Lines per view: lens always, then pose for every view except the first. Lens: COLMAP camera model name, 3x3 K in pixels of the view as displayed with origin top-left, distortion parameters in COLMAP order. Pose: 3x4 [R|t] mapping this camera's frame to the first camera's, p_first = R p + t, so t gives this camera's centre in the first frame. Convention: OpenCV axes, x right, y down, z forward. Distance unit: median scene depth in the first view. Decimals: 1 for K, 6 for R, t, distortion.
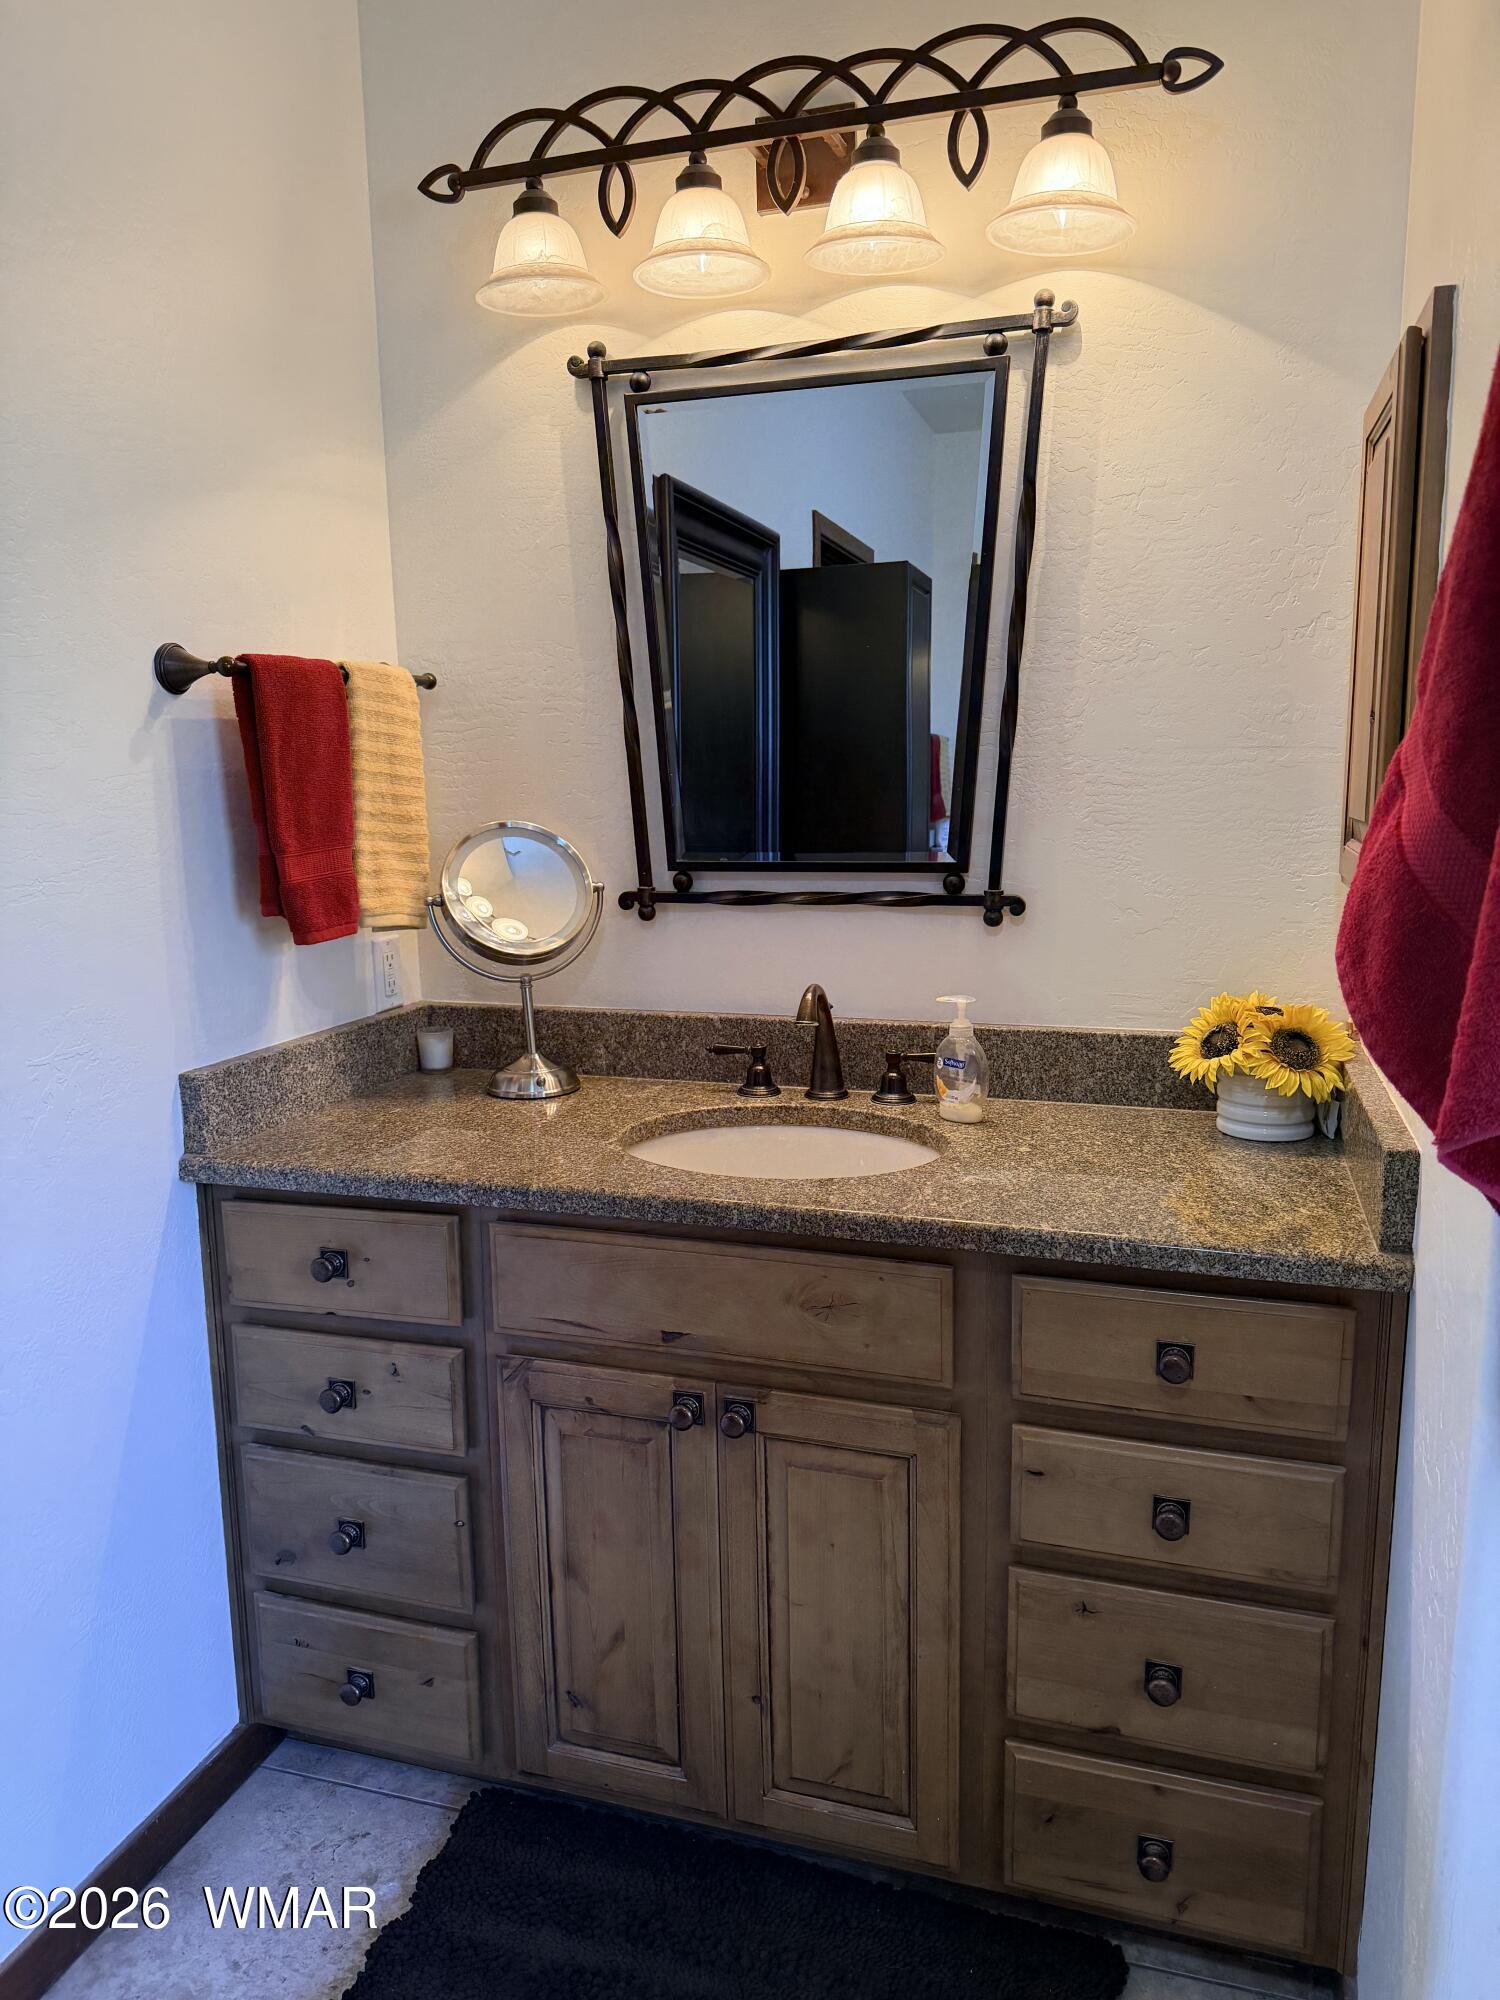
lens RADIAL K [[1415.7, 0, 685.0], [0, 1415.7, 993.5], [0, 0, 1]] dist [-0.065759, -0.028504]
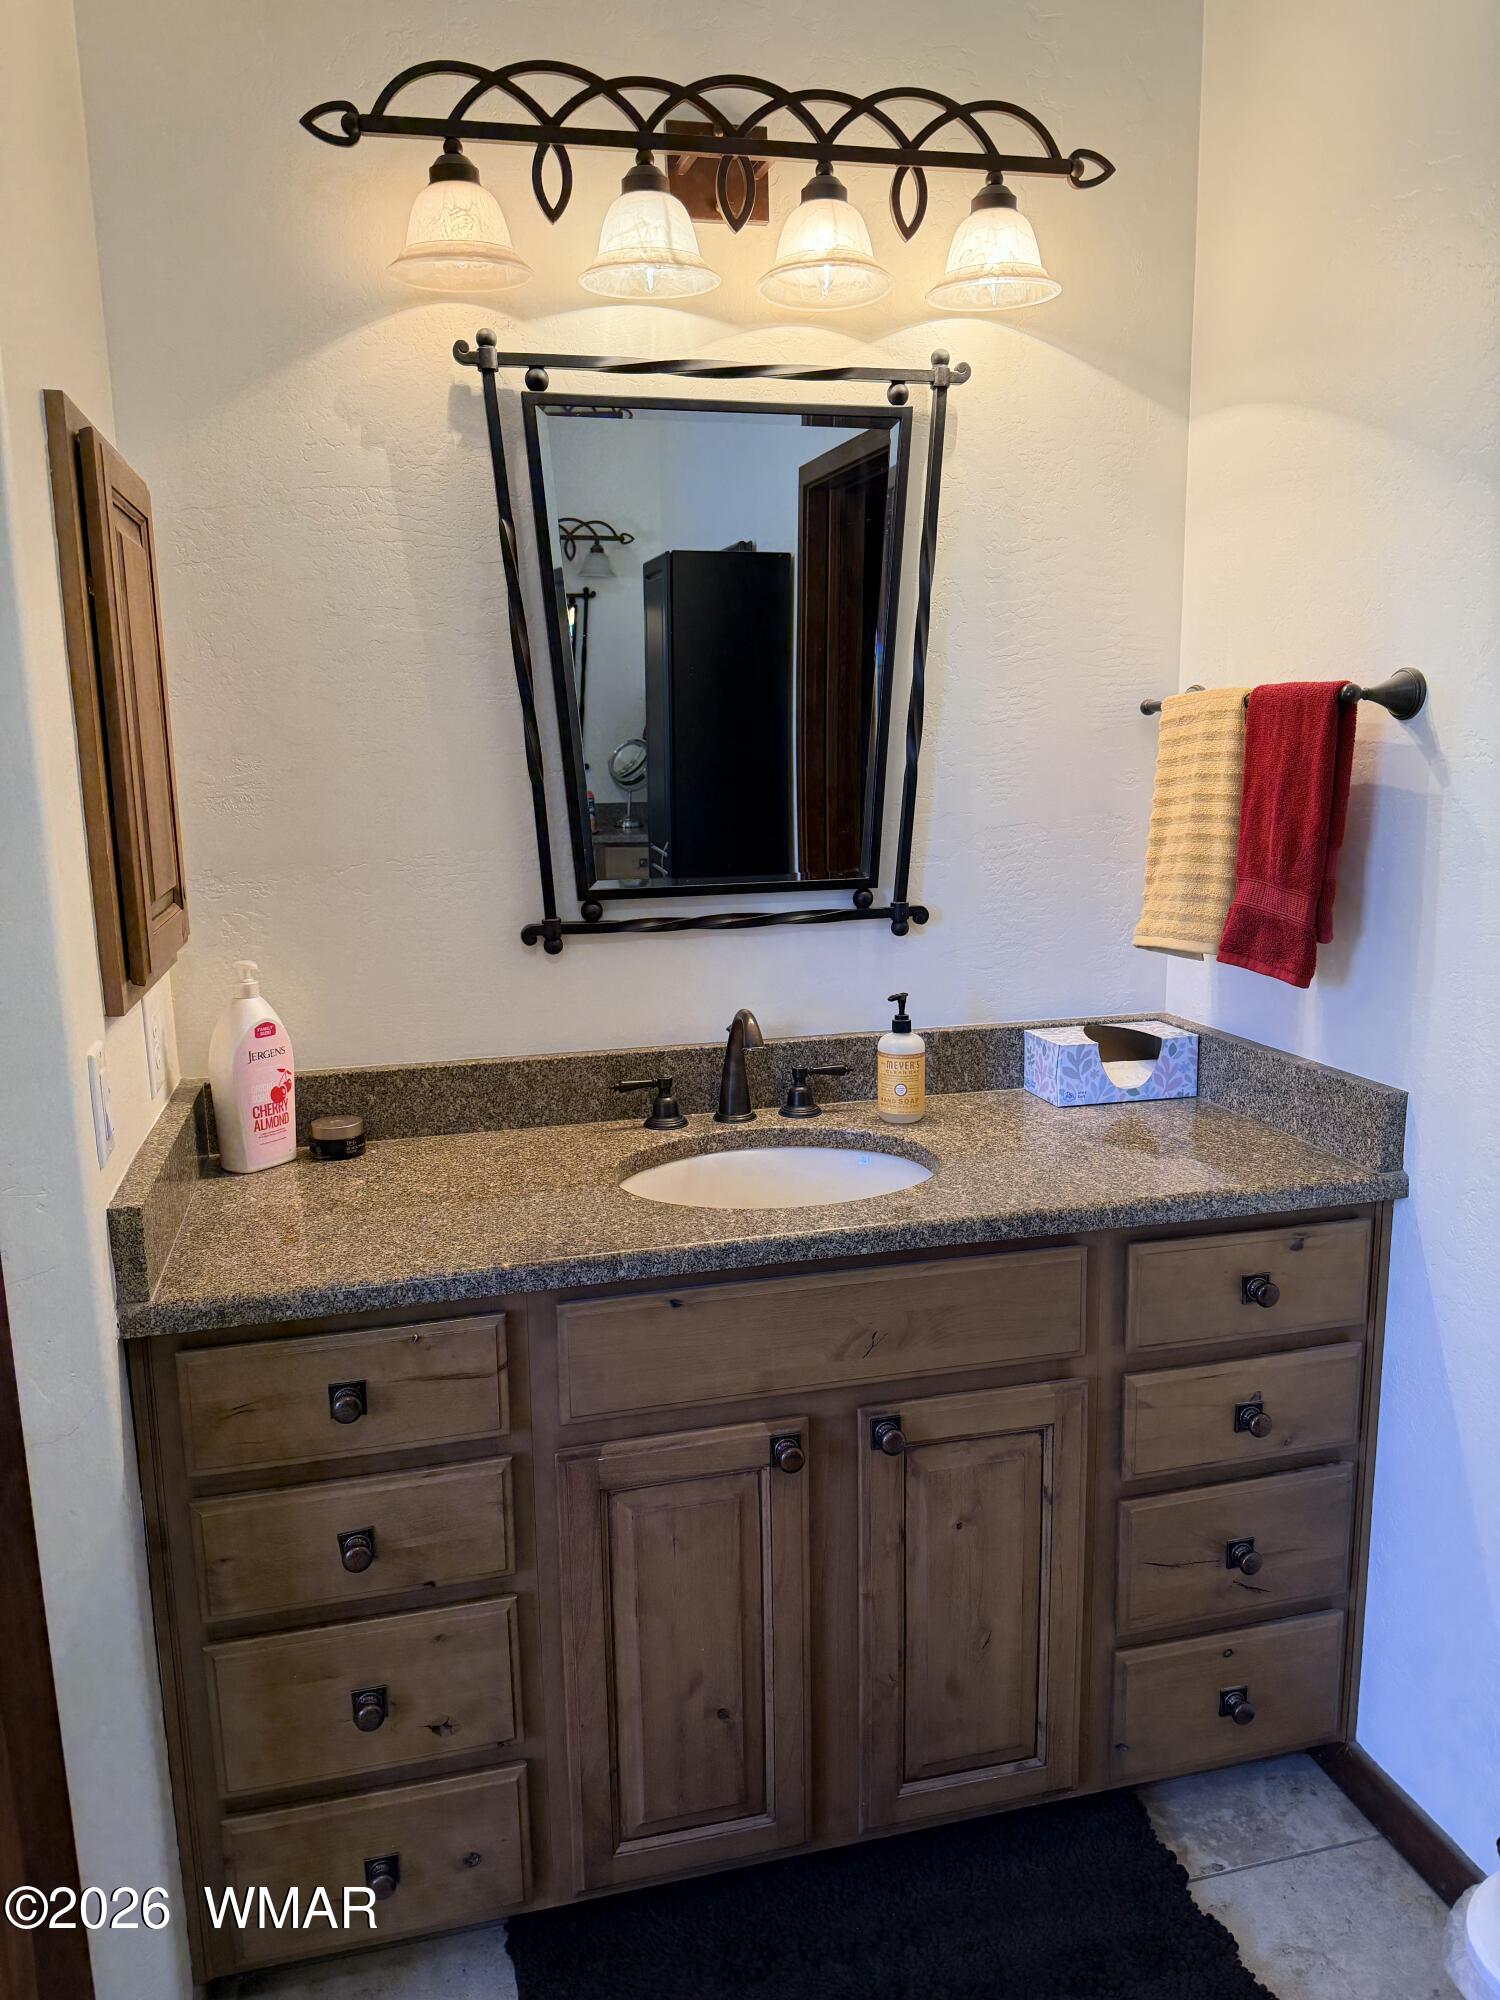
lens RADIAL K [[1415.7, 0, 753.0], [0, 1415.7, 1002.2], [0, 0, 1]] dist [-0.065759, -0.028504]
pose [[0.851647, -0.084493, 0.517260, -0.452030], [0.094167, 0.995528, 0.007575, -0.017560], [-0.515586, 0.042258, 0.855795, 0.156392]]
